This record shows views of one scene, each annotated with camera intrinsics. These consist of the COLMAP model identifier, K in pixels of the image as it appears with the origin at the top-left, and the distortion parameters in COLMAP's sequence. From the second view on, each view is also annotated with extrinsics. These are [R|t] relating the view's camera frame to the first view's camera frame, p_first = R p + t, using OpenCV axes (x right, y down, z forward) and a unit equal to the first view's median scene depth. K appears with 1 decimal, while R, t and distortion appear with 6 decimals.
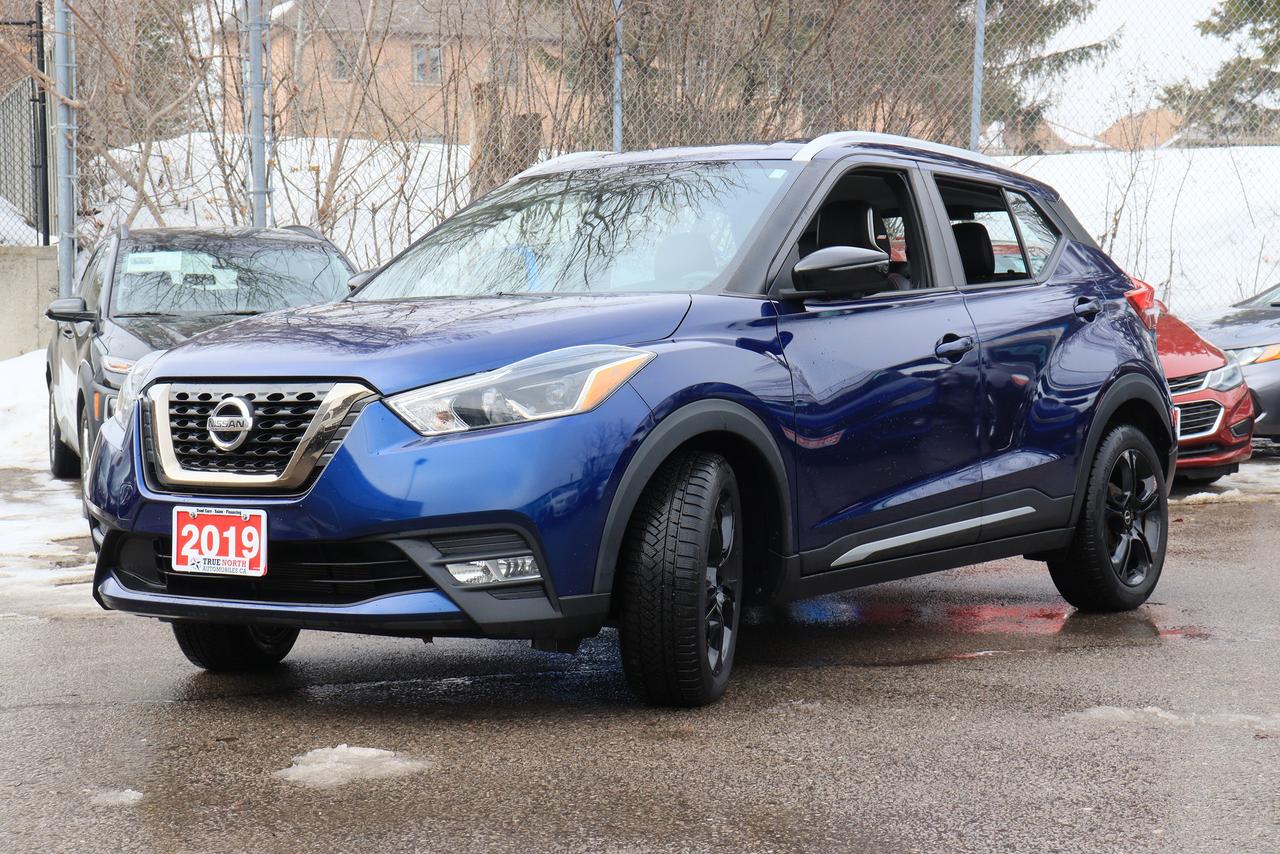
lens RADIAL K [[2231.1, 0, 640.0], [0, 2231.1, 427.0], [0, 0, 1]] dist [0.061344, 0.037678]
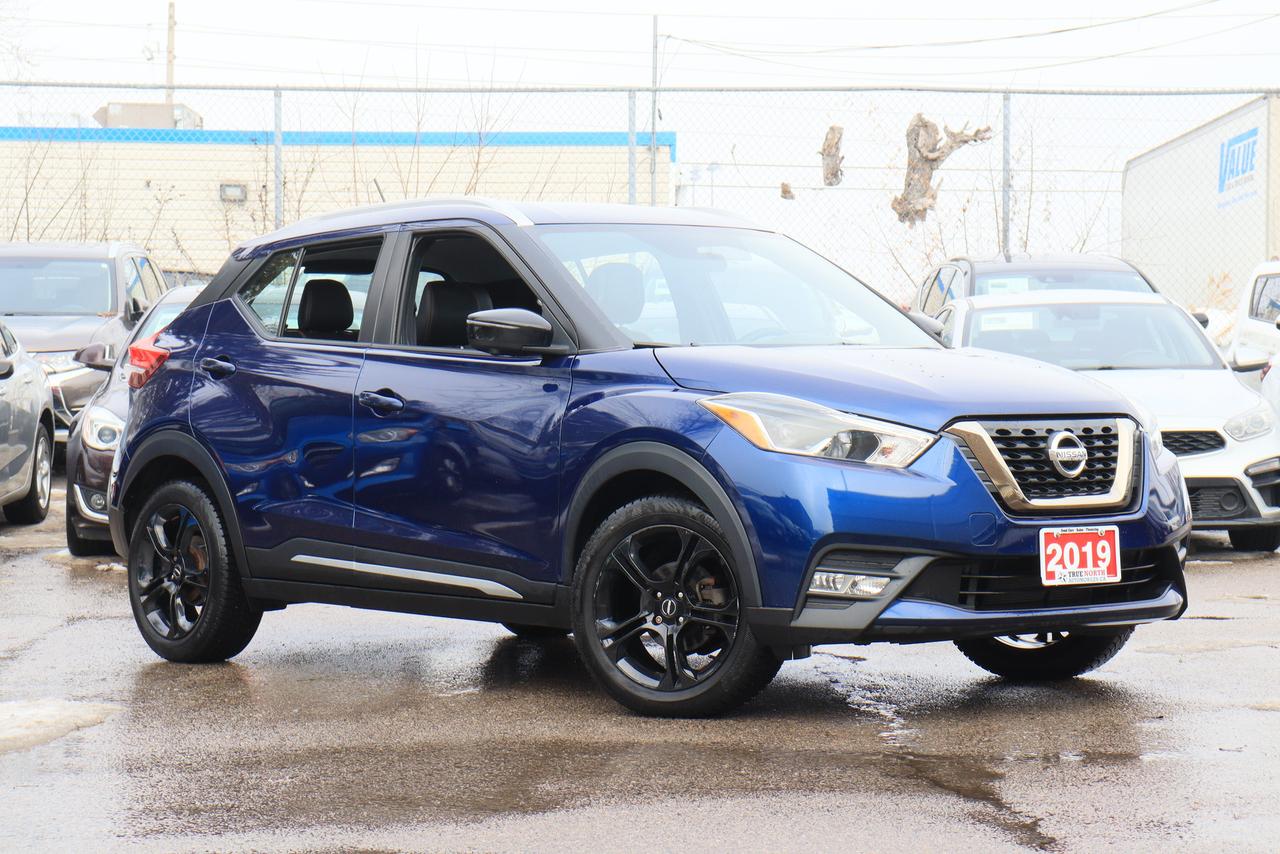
lens RADIAL K [[2997.0, 0, 640.0], [0, 2997.0, 427.0], [0, 0, 1]] dist [0.339102, 0.997435]
pose [[0.280086, -0.003941, 0.959967, -1.755767], [0.033565, 0.999420, -0.005690, -0.014275], [-0.959388, 0.033815, 0.280056, 0.778450]]
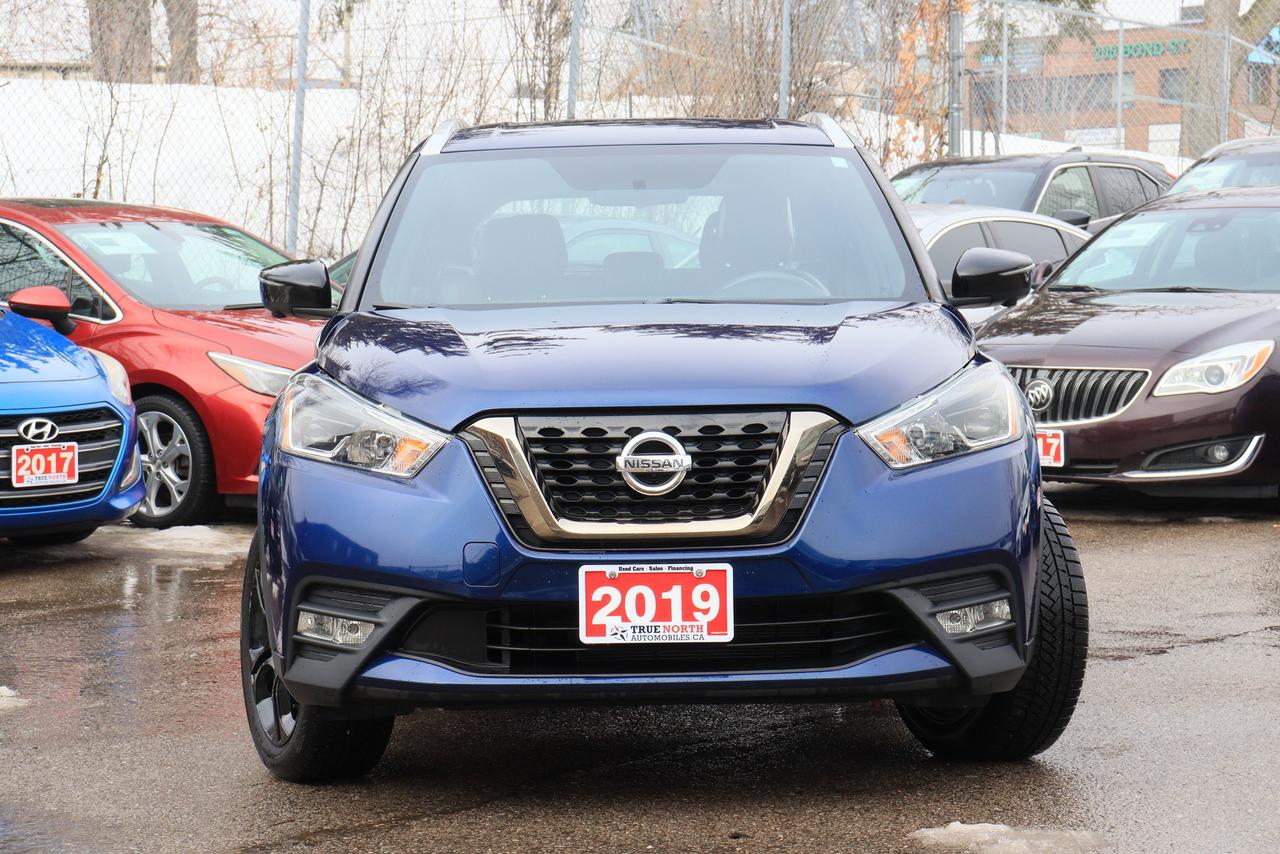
lens RADIAL K [[2997.0, 0, 640.0], [0, 2997.0, 427.0], [0, 0, 1]] dist [0.339102, 0.997435]
pose [[0.821976, -0.024865, 0.568979, -0.830761], [0.026702, 0.999630, 0.005109, -0.021051], [-0.568895, 0.010993, 0.822336, 0.079607]]
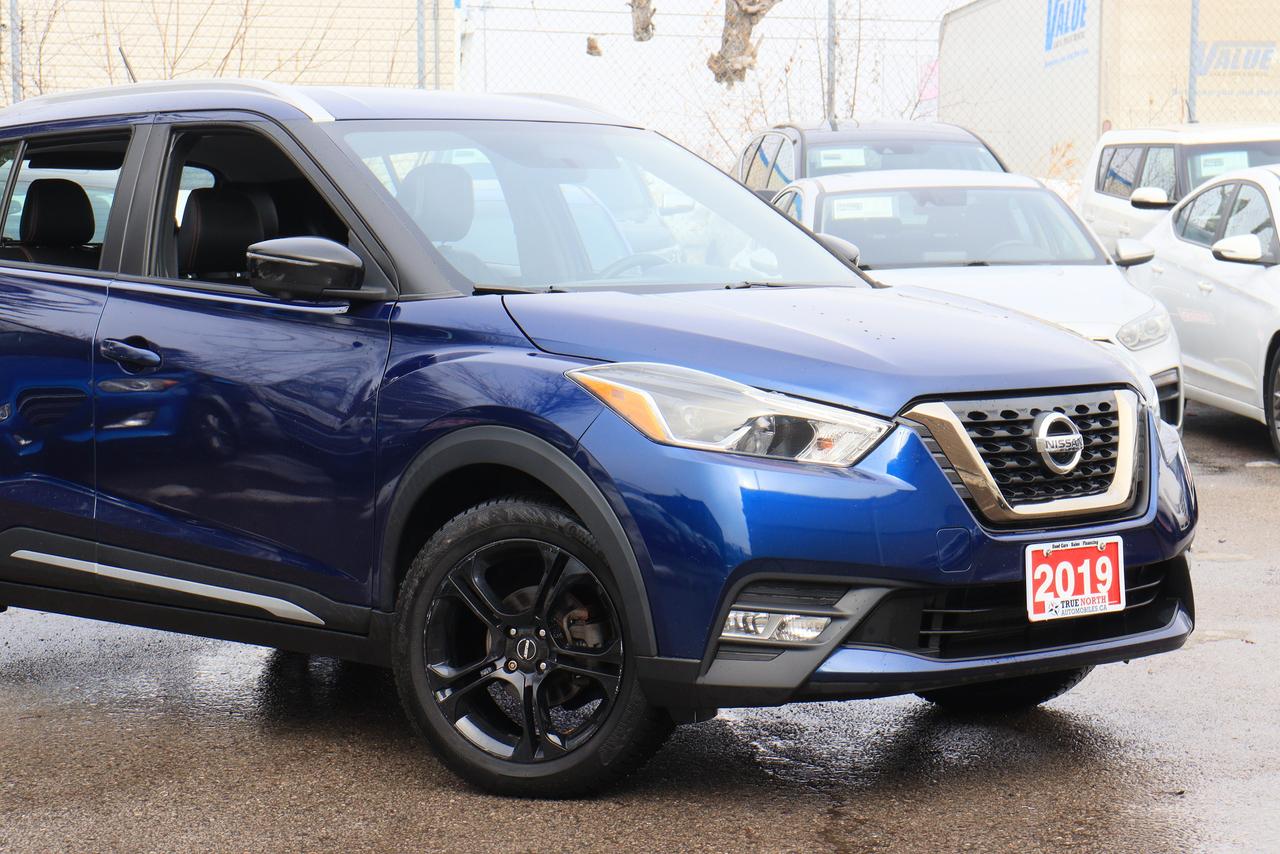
lens RADIAL K [[2997.0, 0, 640.0], [0, 2997.0, 427.0], [0, 0, 1]] dist [0.339102, 0.997435]
pose [[0.206240, -0.054486, 0.976983, -1.366675], [0.032250, 0.998285, 0.048866, -0.070450], [-0.977970, 0.021429, 0.207644, 0.920943]]
